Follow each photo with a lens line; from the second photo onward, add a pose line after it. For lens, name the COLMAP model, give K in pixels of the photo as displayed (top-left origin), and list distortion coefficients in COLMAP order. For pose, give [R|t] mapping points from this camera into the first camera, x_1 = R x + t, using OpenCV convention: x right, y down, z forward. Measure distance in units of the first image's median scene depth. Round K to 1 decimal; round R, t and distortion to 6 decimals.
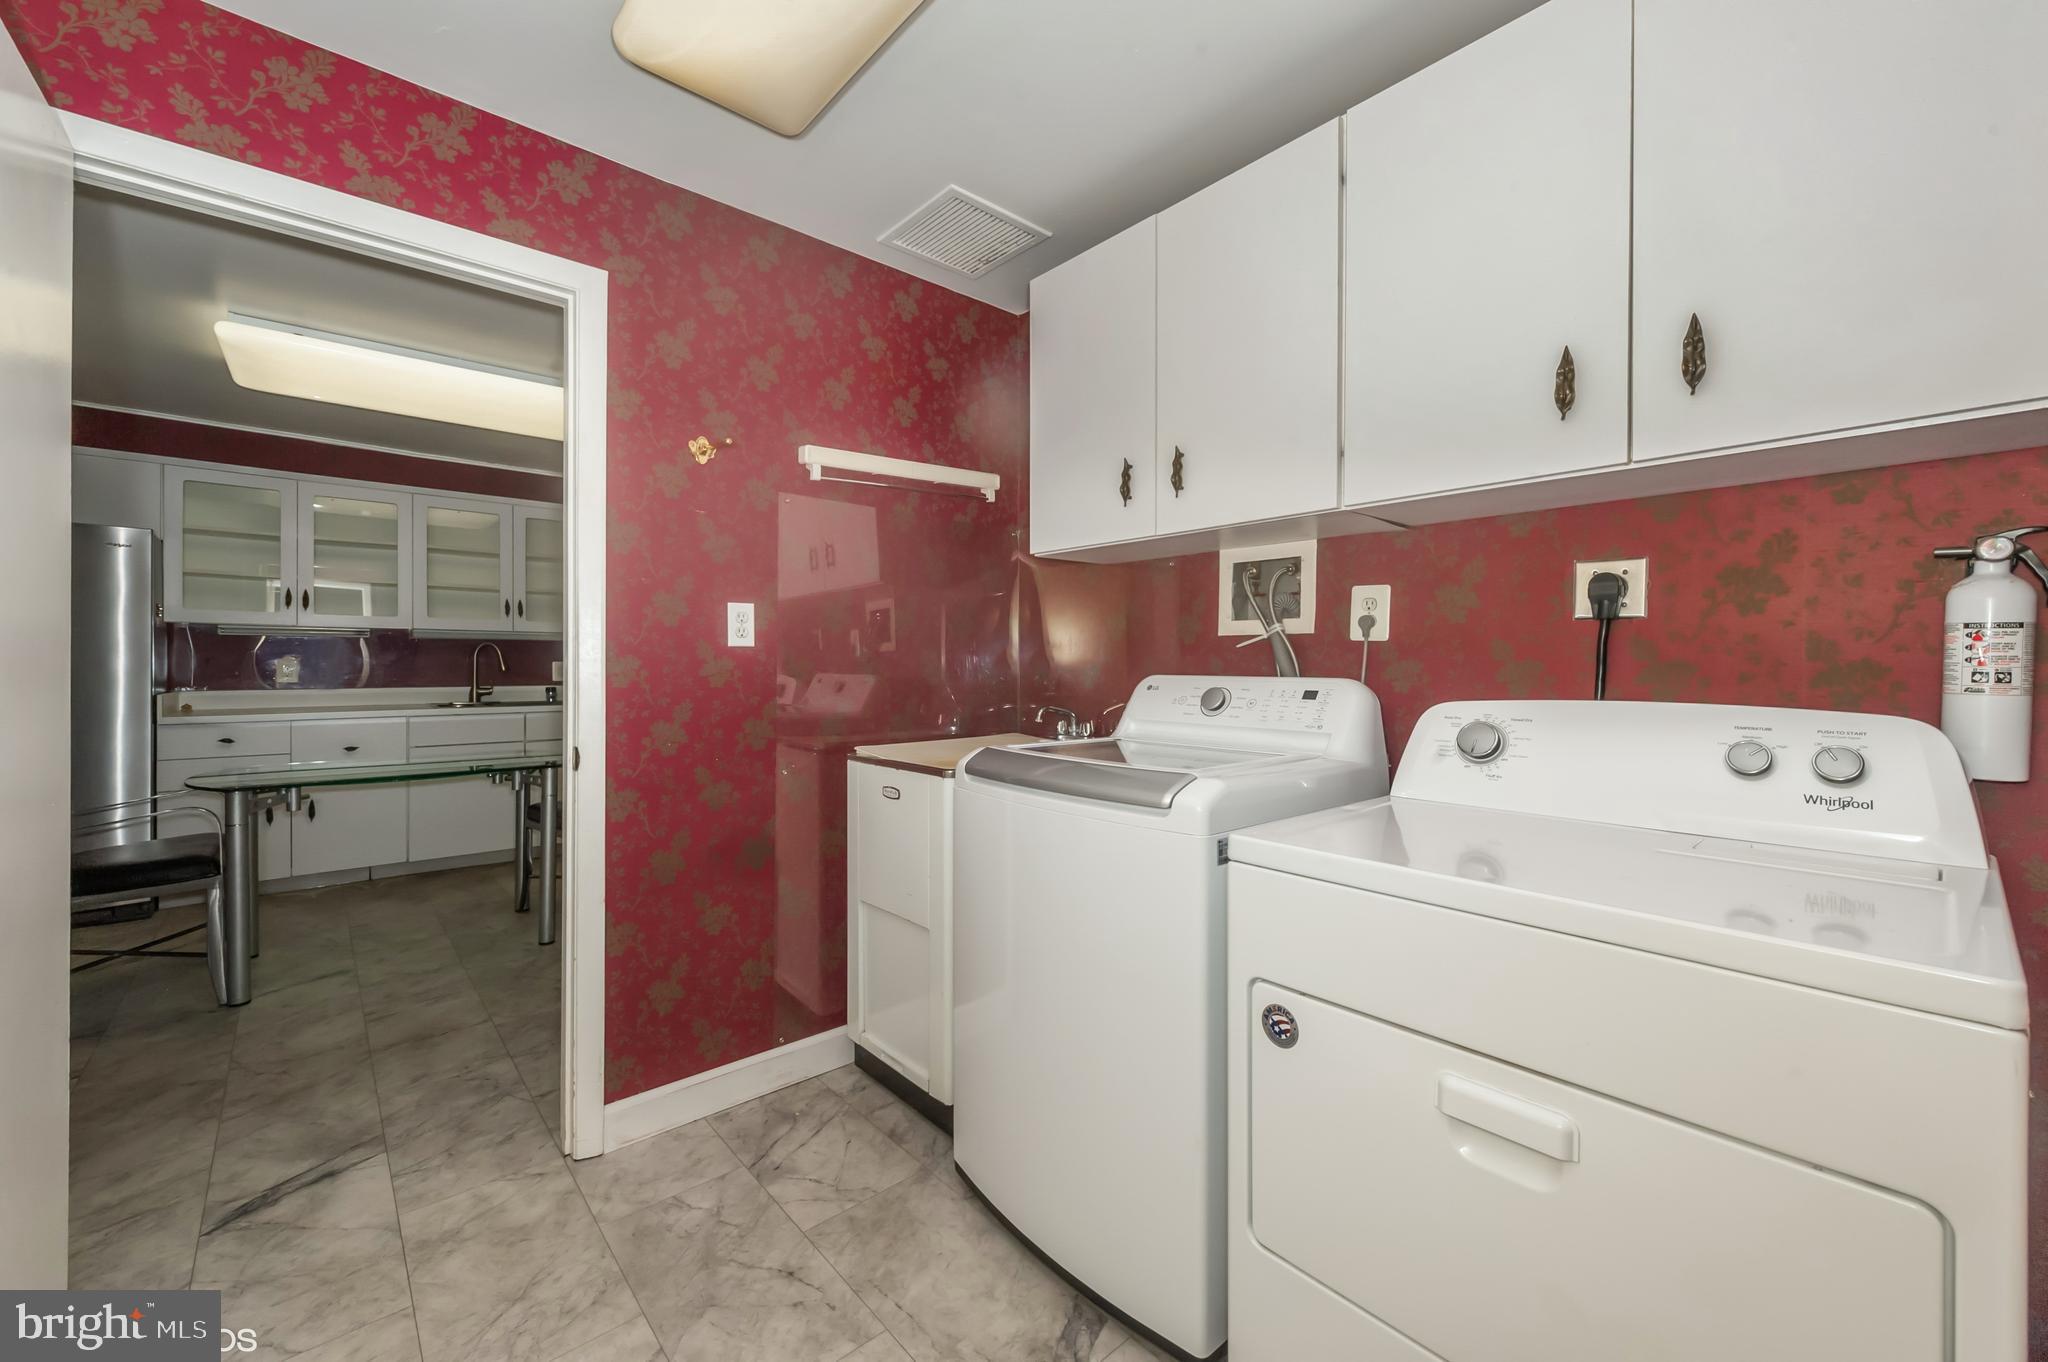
lens RADIAL K [[808.8, 0, 1034.4], [0, 808.8, 669.7], [0, 0, 1]] dist [0.006698, -0.000210]
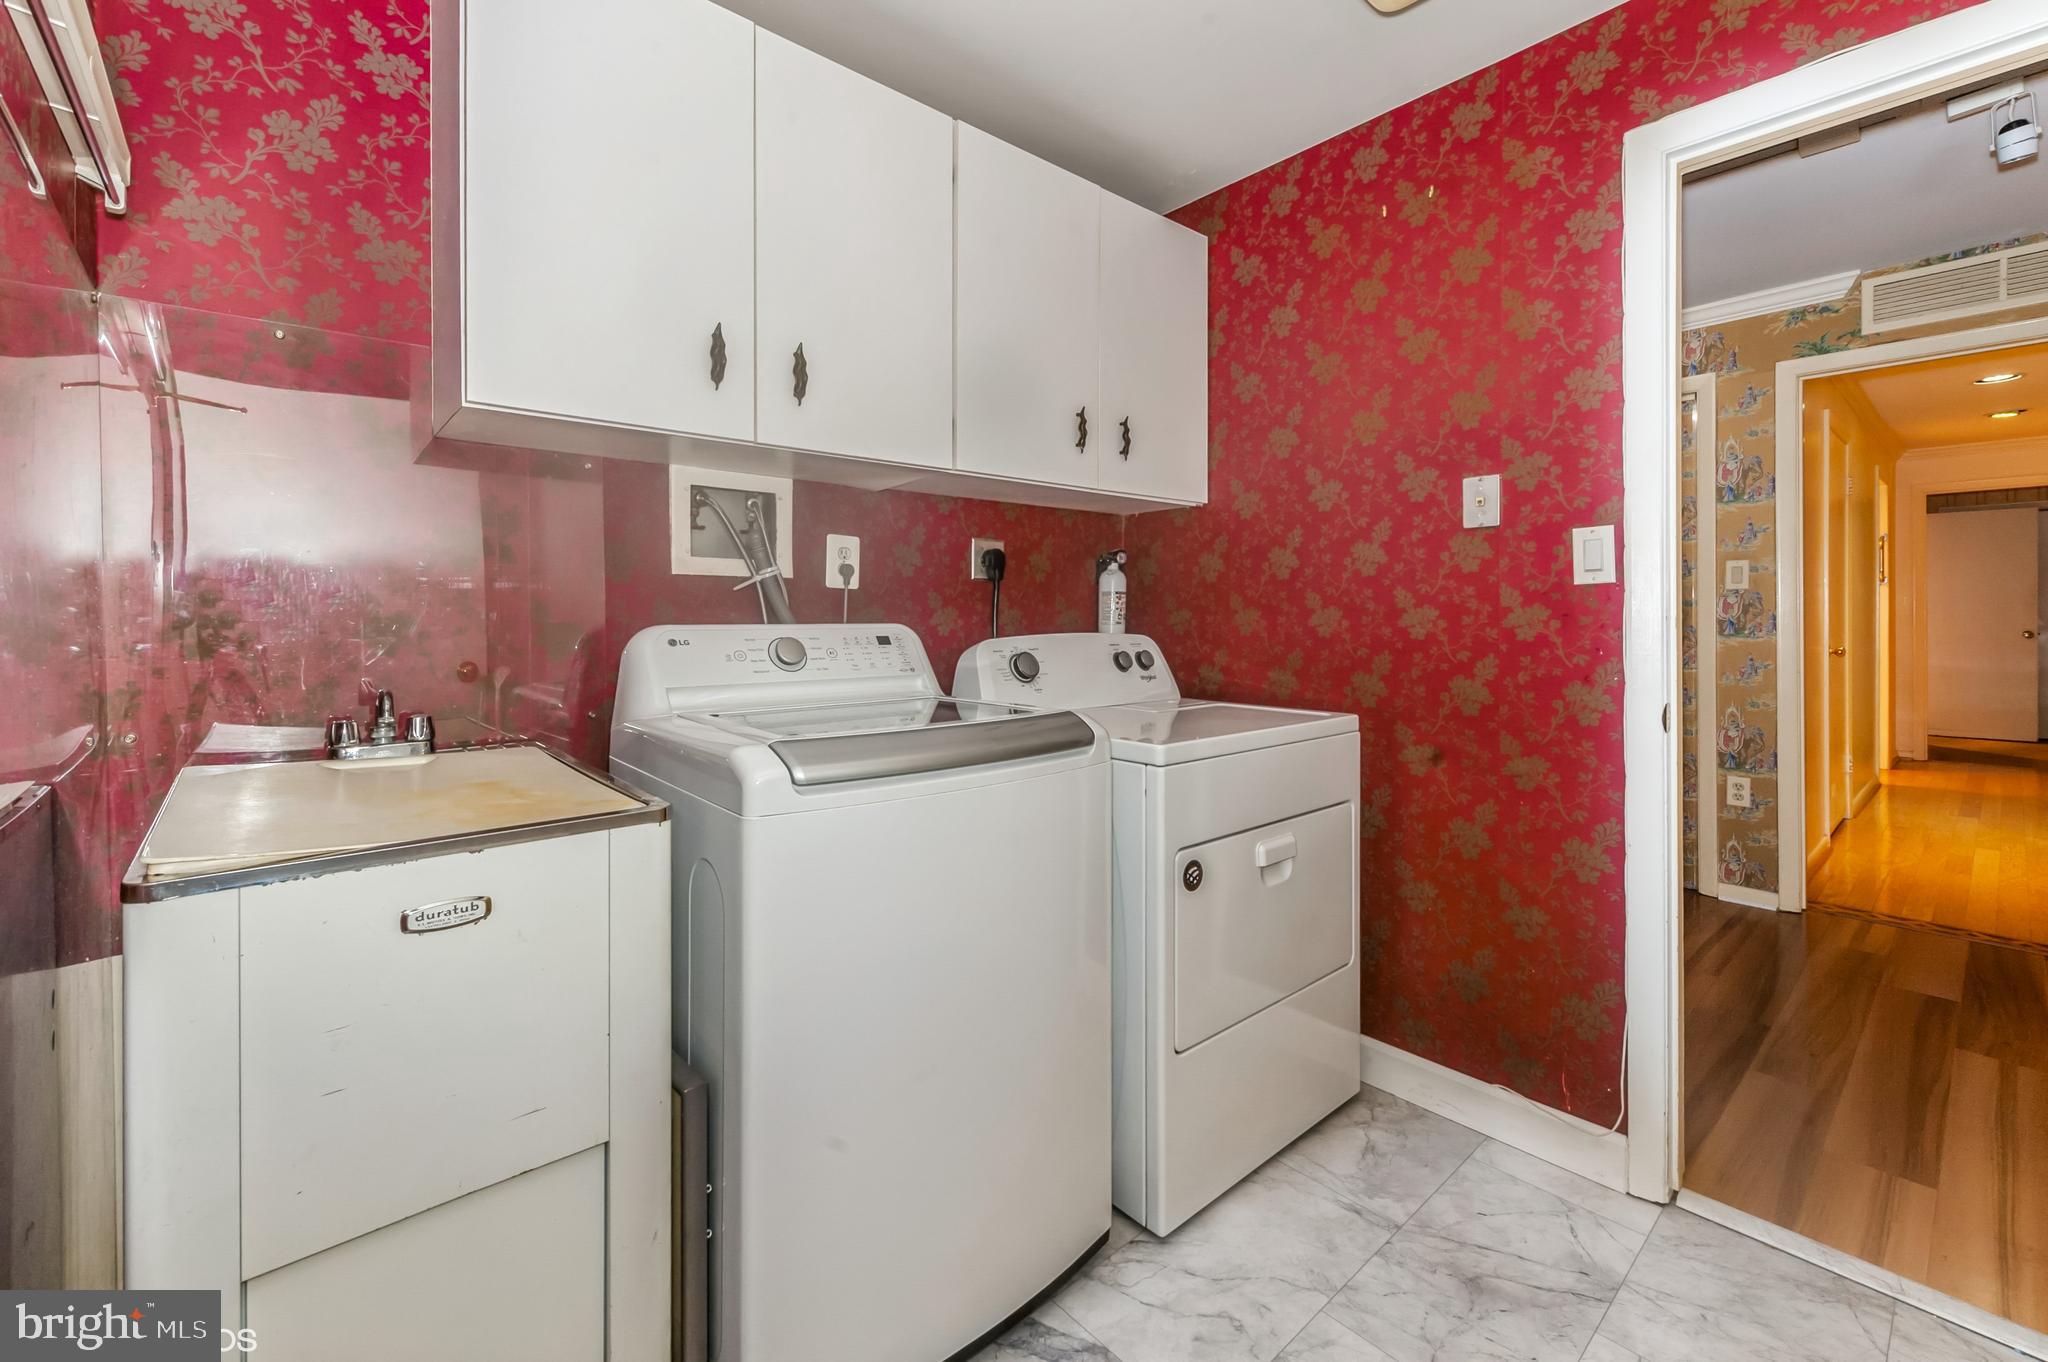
lens RADIAL K [[808.8, 0, 1022.8], [0, 808.8, 622.8], [0, 0, 1]] dist [0.006698, -0.000210]
pose [[0.020498, -0.015823, 0.999665, -0.635630], [0.008499, 0.999841, 0.015652, -0.005397], [-0.999754, 0.008175, 0.020629, 0.757415]]
